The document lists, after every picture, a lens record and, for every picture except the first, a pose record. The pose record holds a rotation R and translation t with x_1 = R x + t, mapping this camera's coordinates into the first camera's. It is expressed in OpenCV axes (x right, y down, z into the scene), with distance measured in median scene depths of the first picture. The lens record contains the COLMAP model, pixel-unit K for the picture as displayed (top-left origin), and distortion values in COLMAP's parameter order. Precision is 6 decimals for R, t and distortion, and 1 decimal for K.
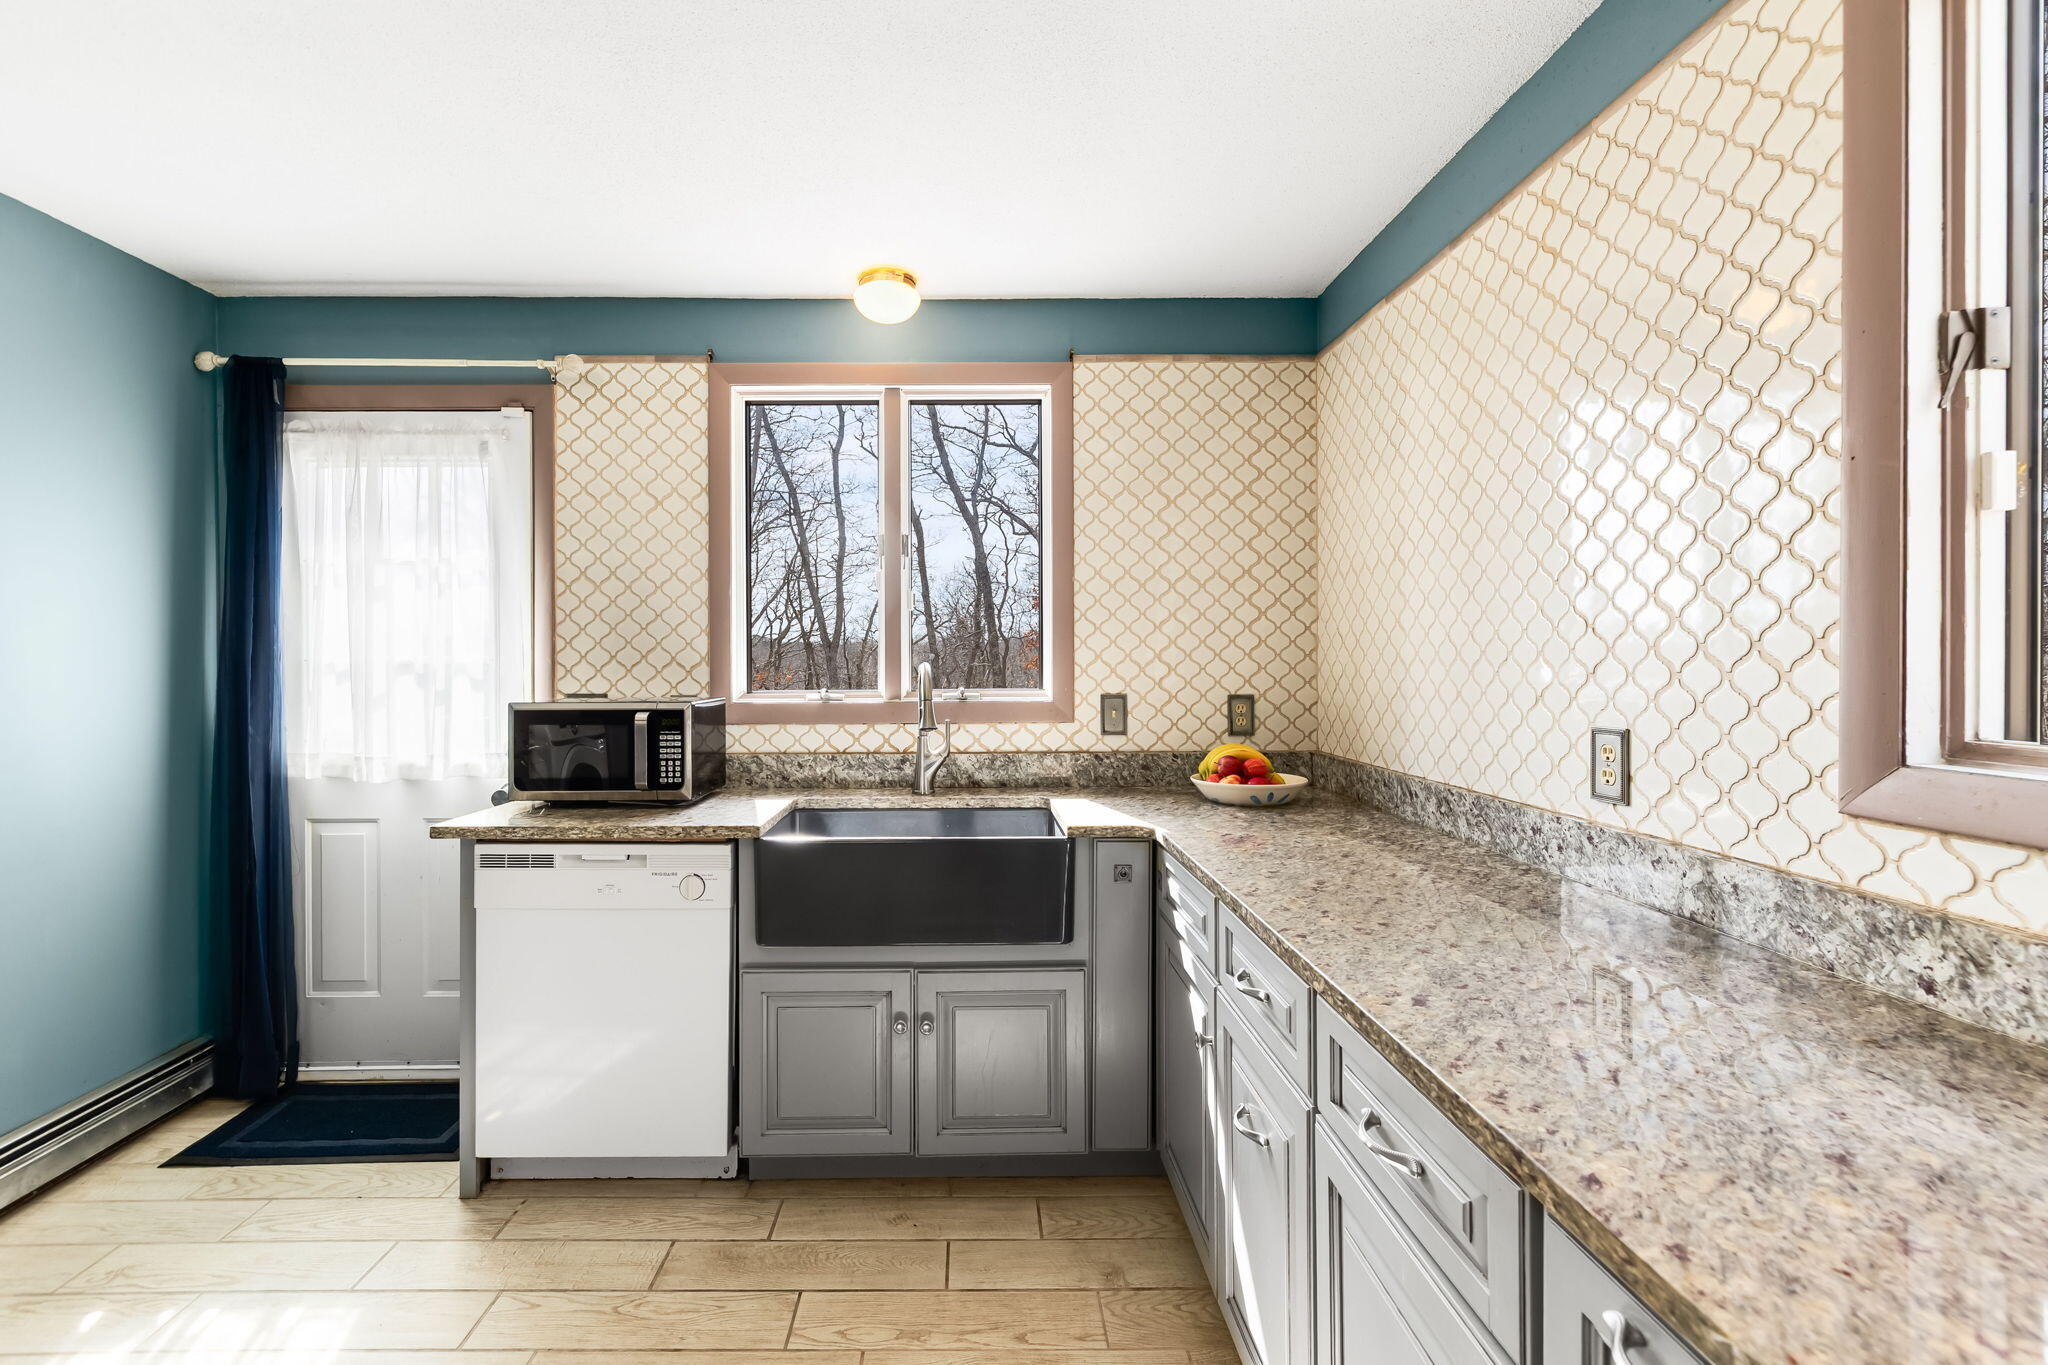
lens RADIAL K [[1018.1, 0, 890.5], [0, 1018.1, 666.0], [0, 0, 1]] dist [-0.004333, 0.000809]
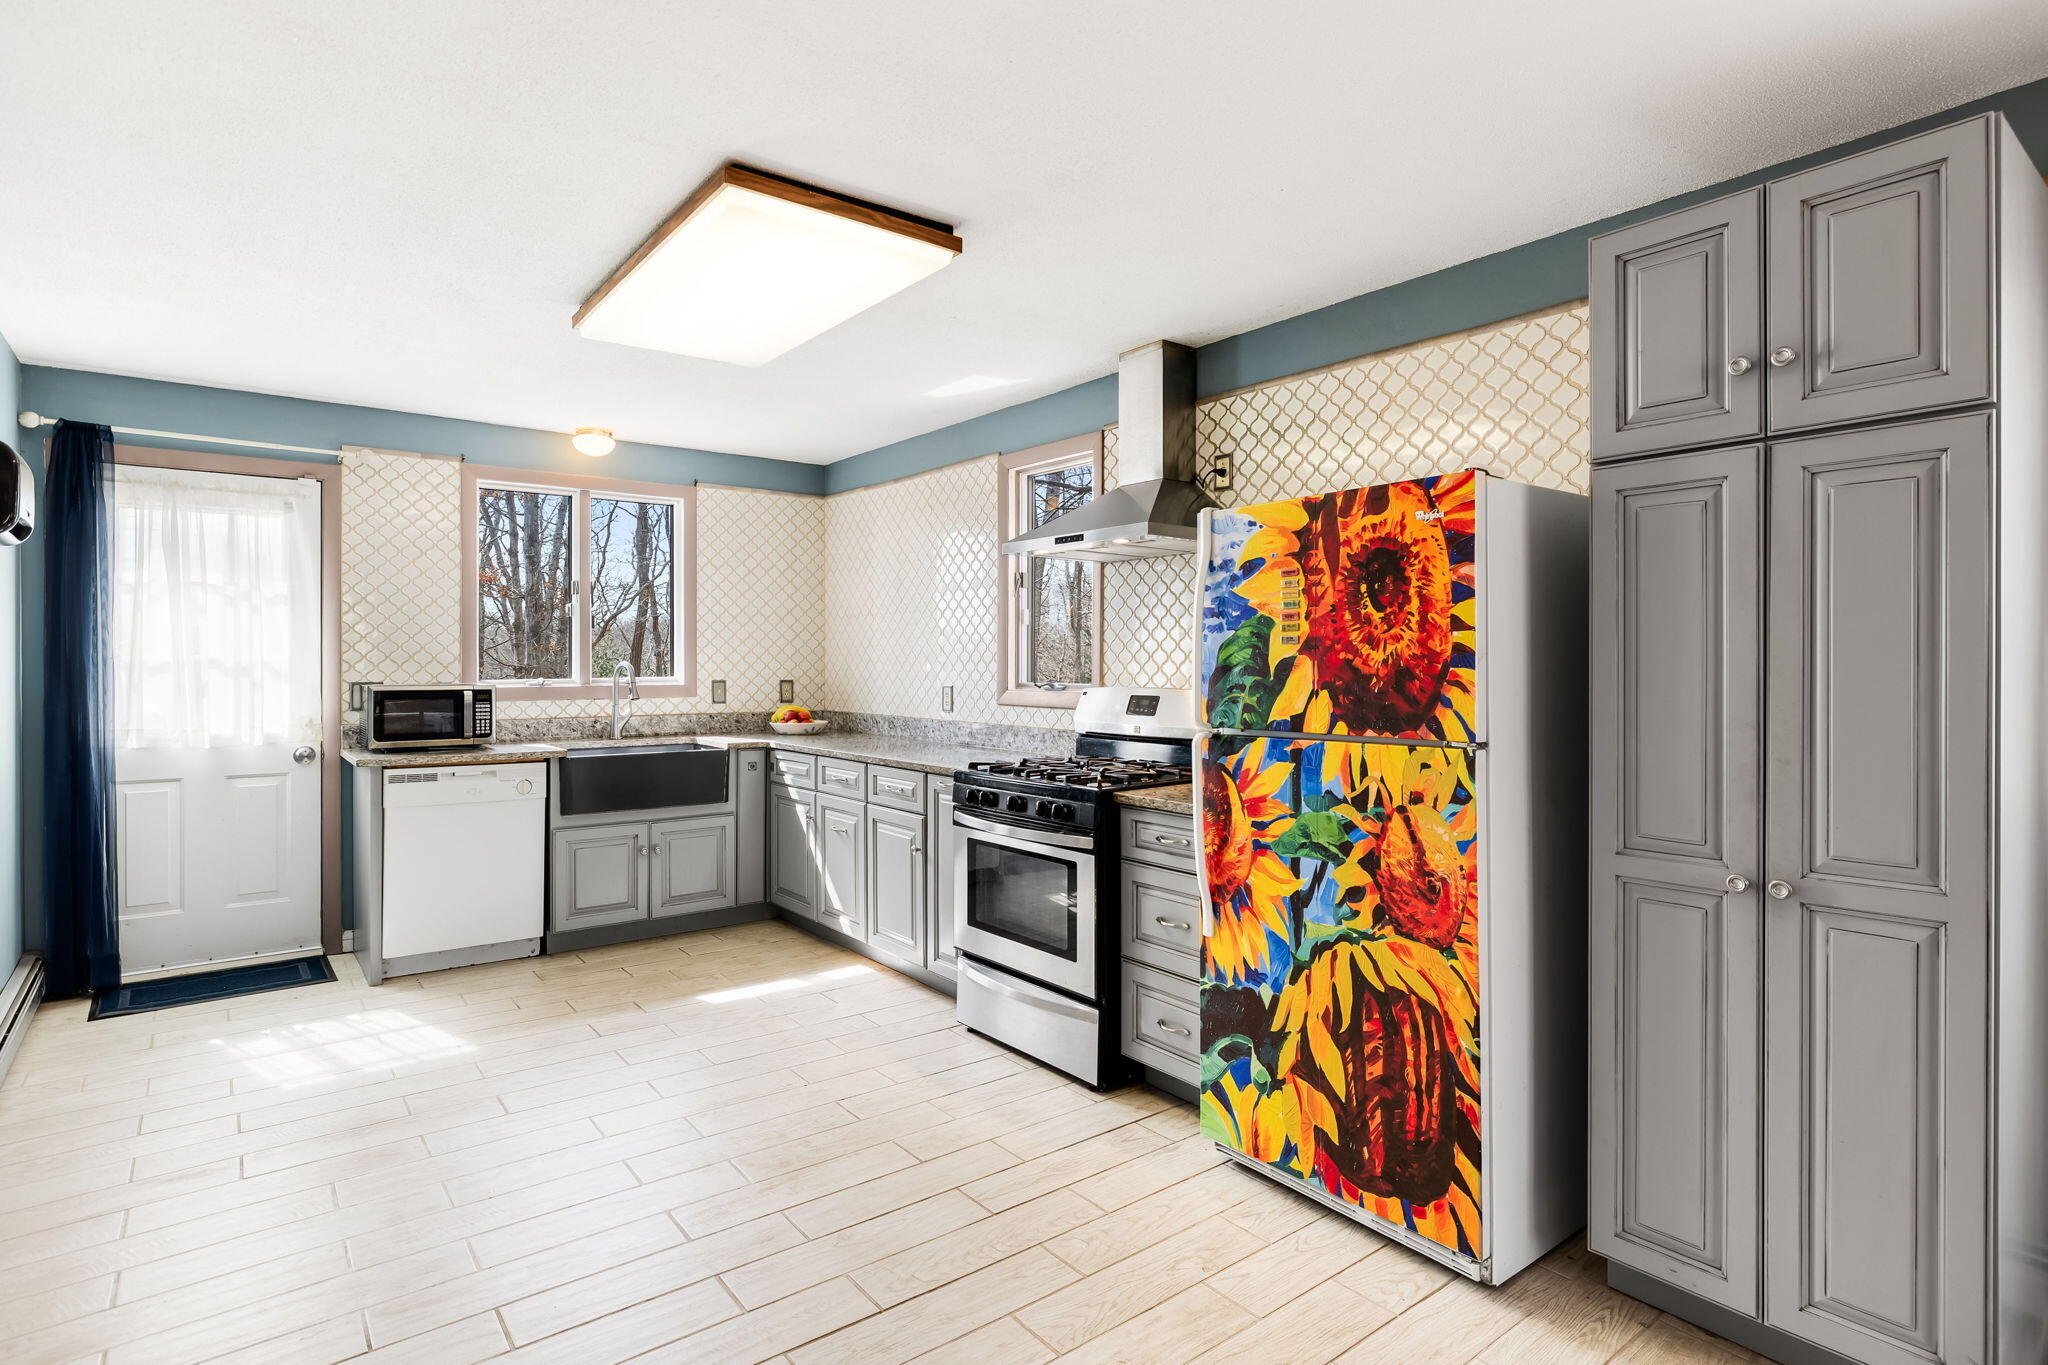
lens RADIAL K [[1062.1, 0, 1019.1], [0, 1062.1, 668.7], [0, 0, 1]] dist [-0.010589, 0.003662]
pose [[0.792926, 0.000104, 0.609318, -0.554038], [-0.001515, 0.999997, 0.001802, 0.004532], [-0.609316, -0.002352, 0.792924, -0.867828]]
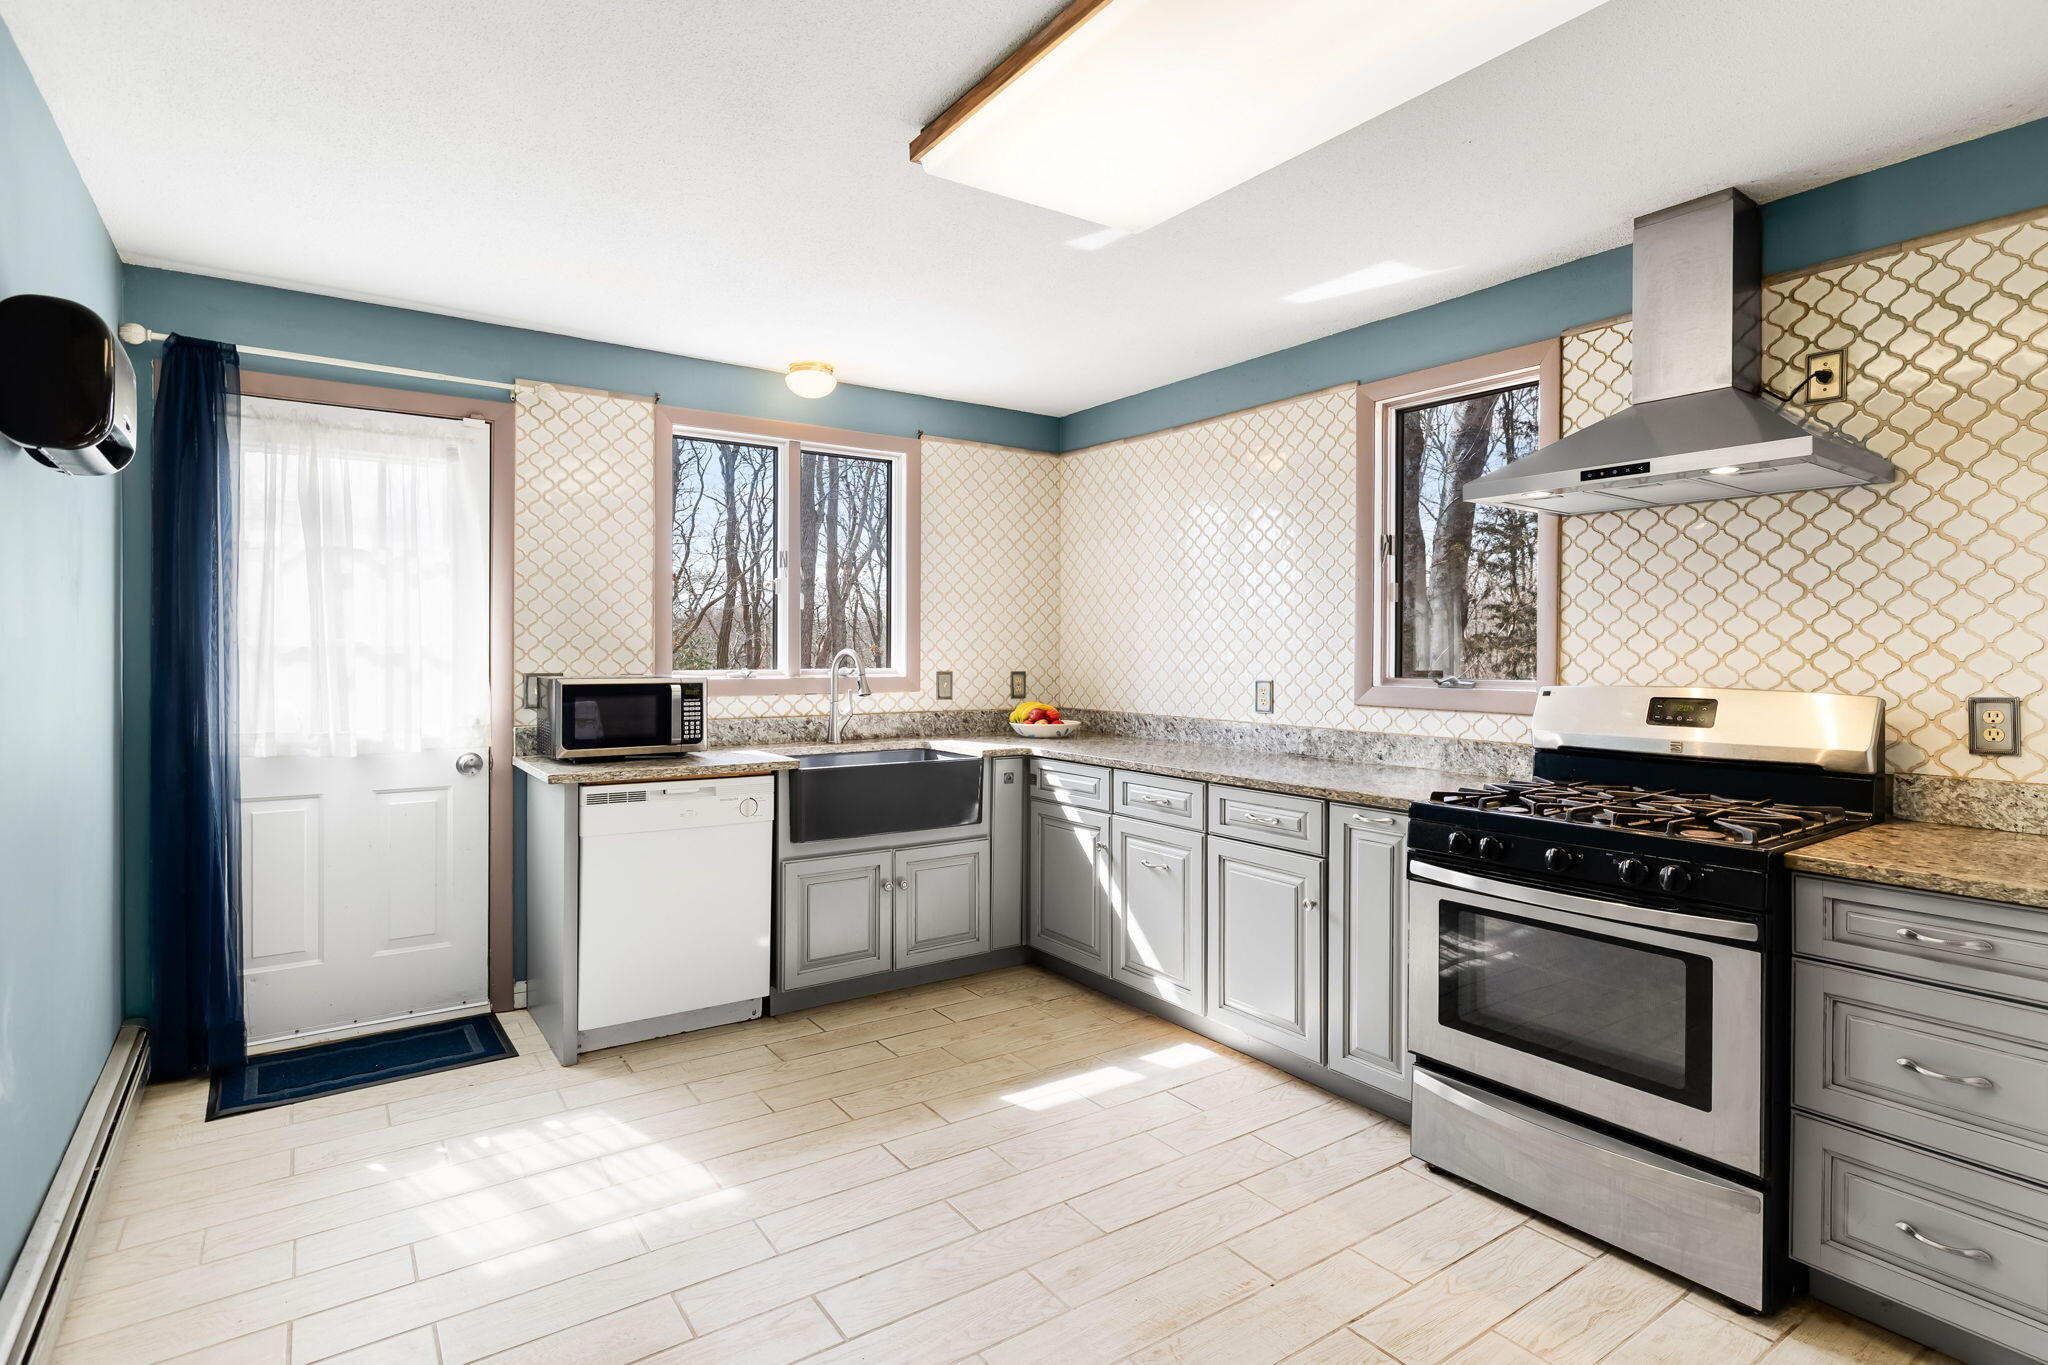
lens RADIAL K [[1062.1, 0, 1087.3], [0, 1062.1, 656.7], [0, 0, 1]] dist [-0.010589, 0.003662]
pose [[0.806501, 0.003471, 0.591222, -0.593226], [-0.004584, 0.999989, 0.000382, 0.005672], [-0.591214, -0.003018, 0.806509, -0.396480]]
